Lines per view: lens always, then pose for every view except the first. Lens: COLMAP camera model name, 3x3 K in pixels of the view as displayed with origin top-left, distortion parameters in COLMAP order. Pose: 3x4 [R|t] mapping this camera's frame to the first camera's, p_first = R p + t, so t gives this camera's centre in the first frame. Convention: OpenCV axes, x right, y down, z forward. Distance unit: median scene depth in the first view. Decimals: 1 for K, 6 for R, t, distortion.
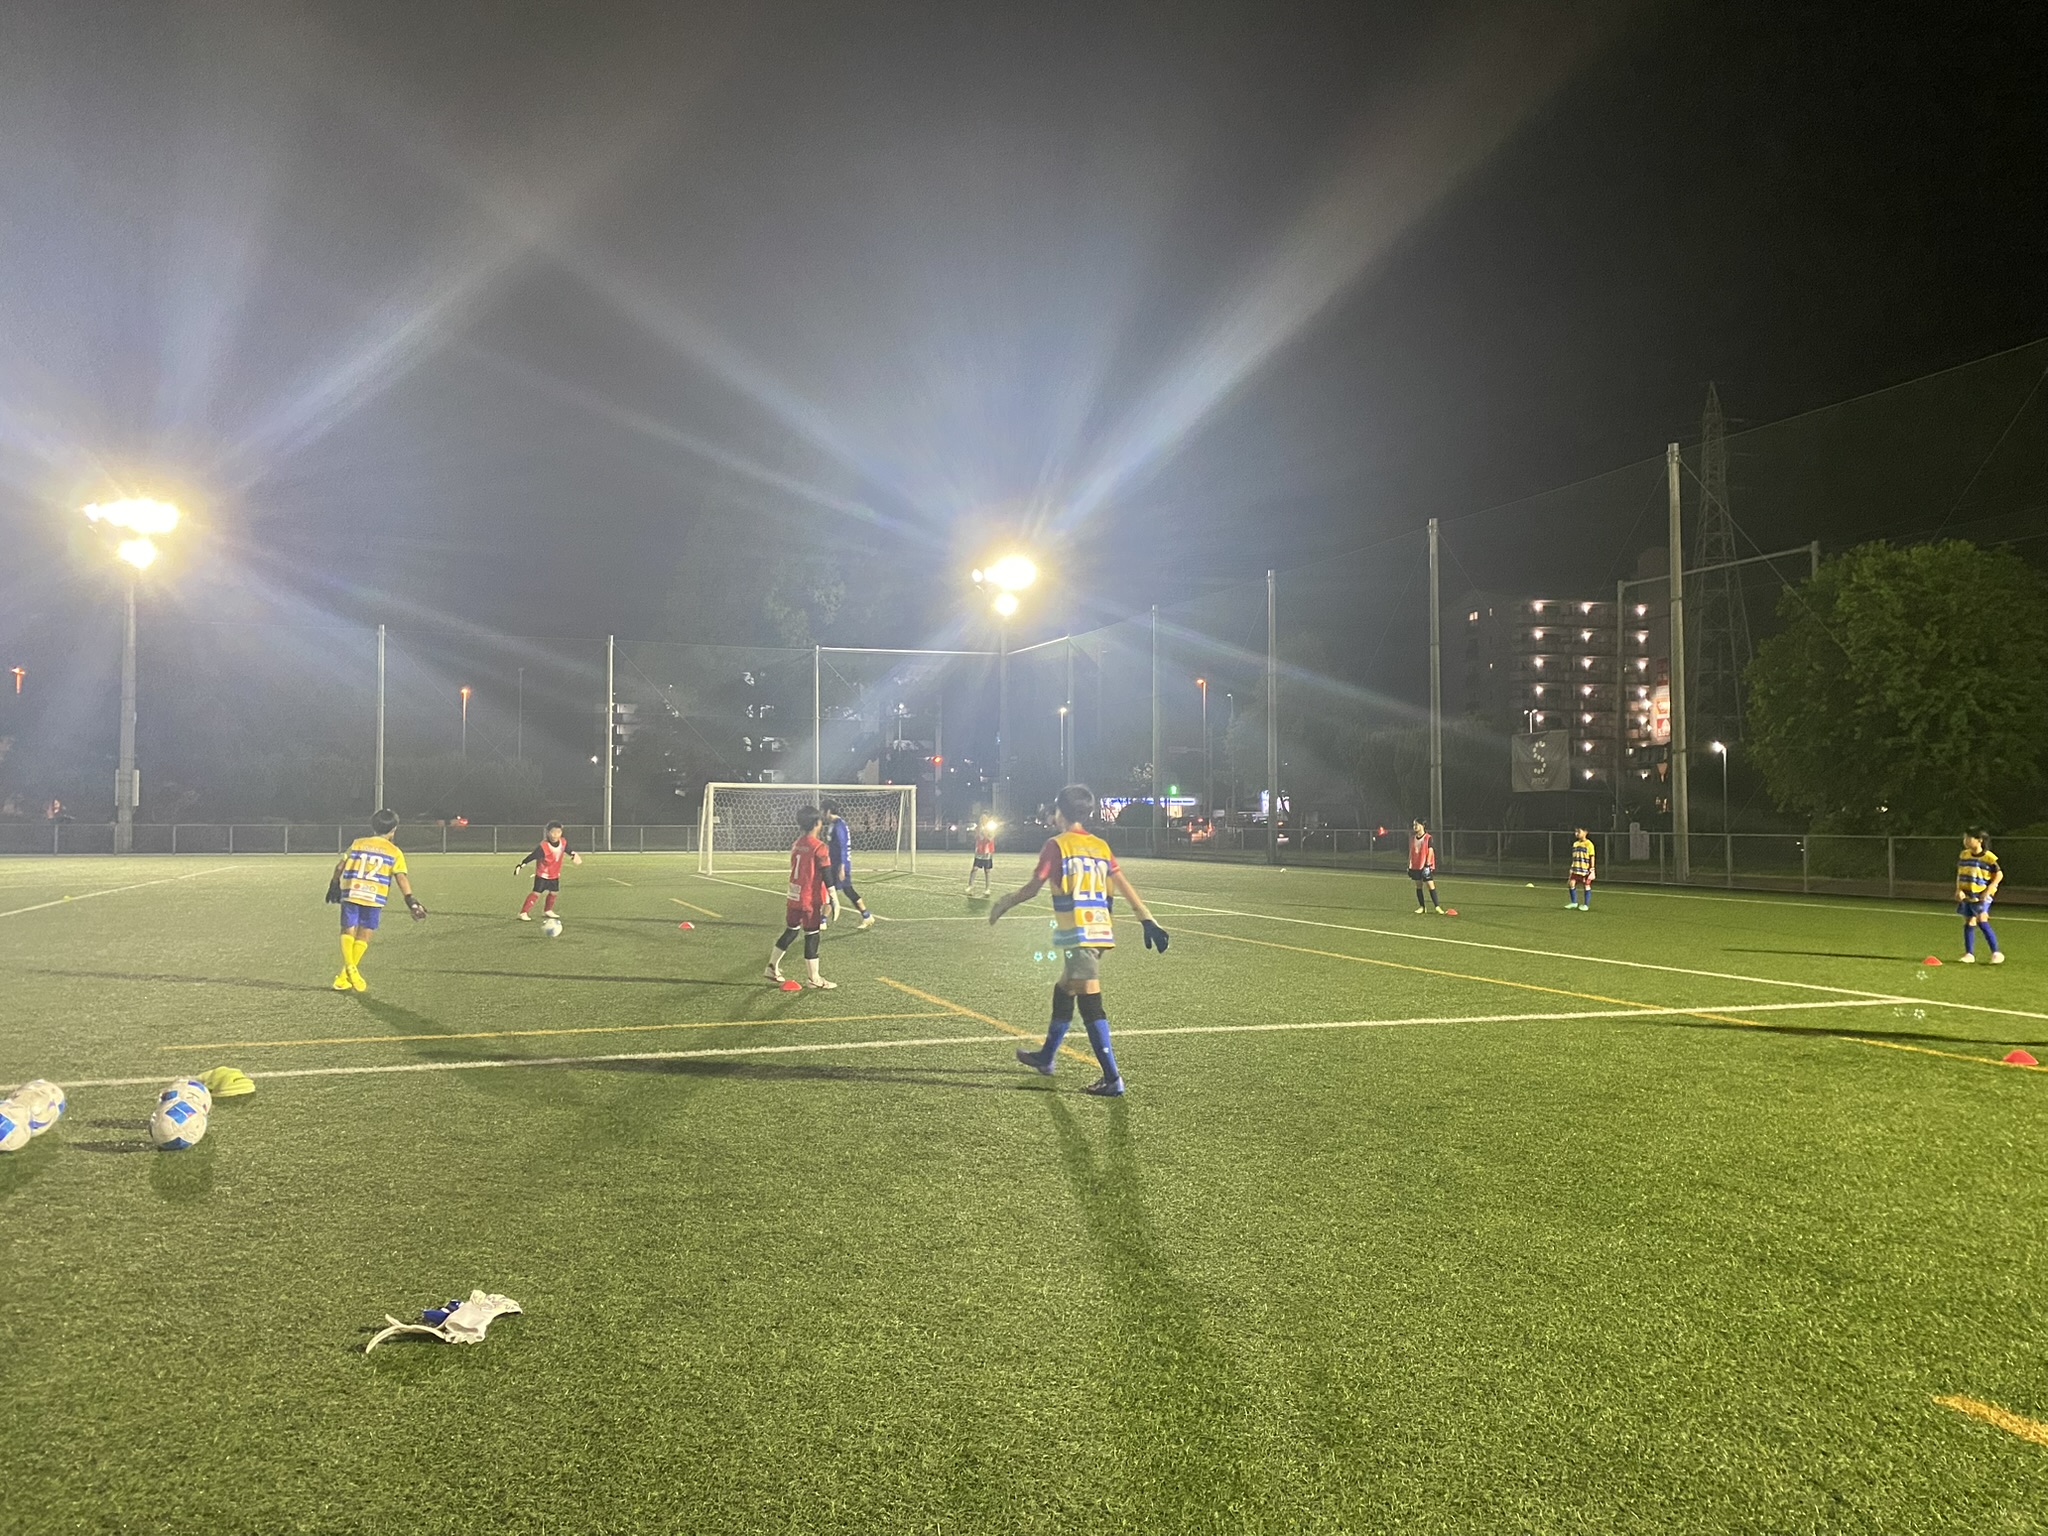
lens RADIAL K [[1583.3, 0, 1018.0], [0, 1583.3, 768.7], [0, 0, 1]] dist [0.044324, -0.033949]
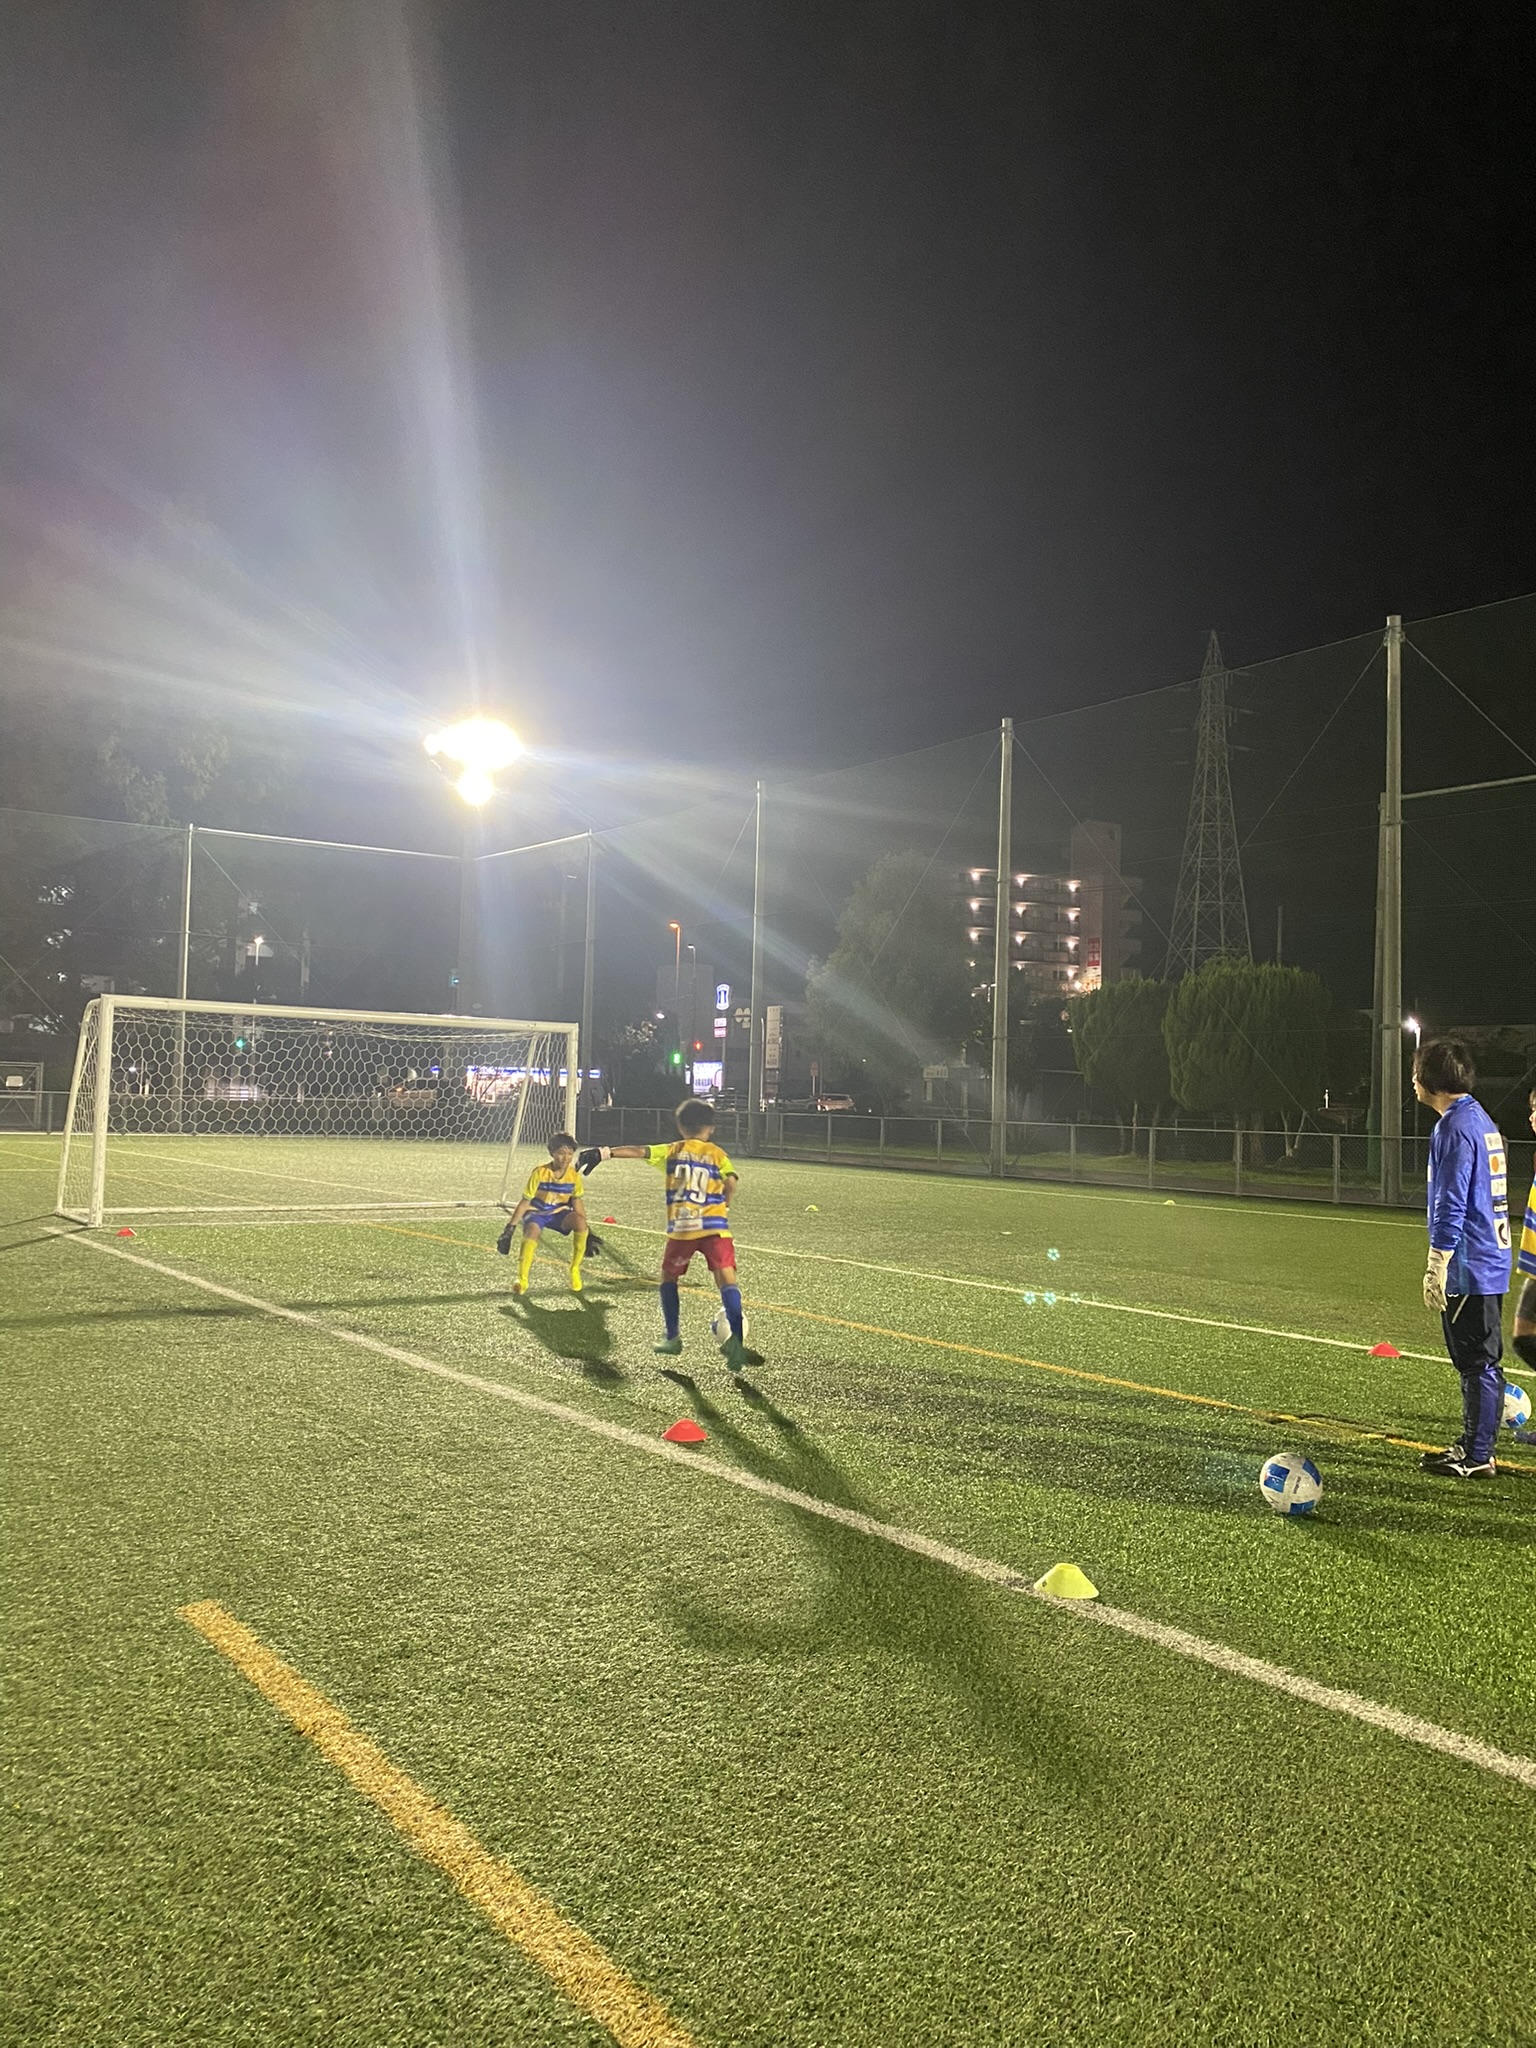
lens RADIAL K [[1583.3, 0, 776.7], [0, 1583.3, 1013.8], [0, 0, 1]] dist [0.044324, -0.033949]
pose [[0.960191, 0.039480, 0.276541, -0.036525], [-0.034430, 0.999140, -0.023096, 0.004345], [-0.277215, 0.012655, 0.960725, 0.146204]]
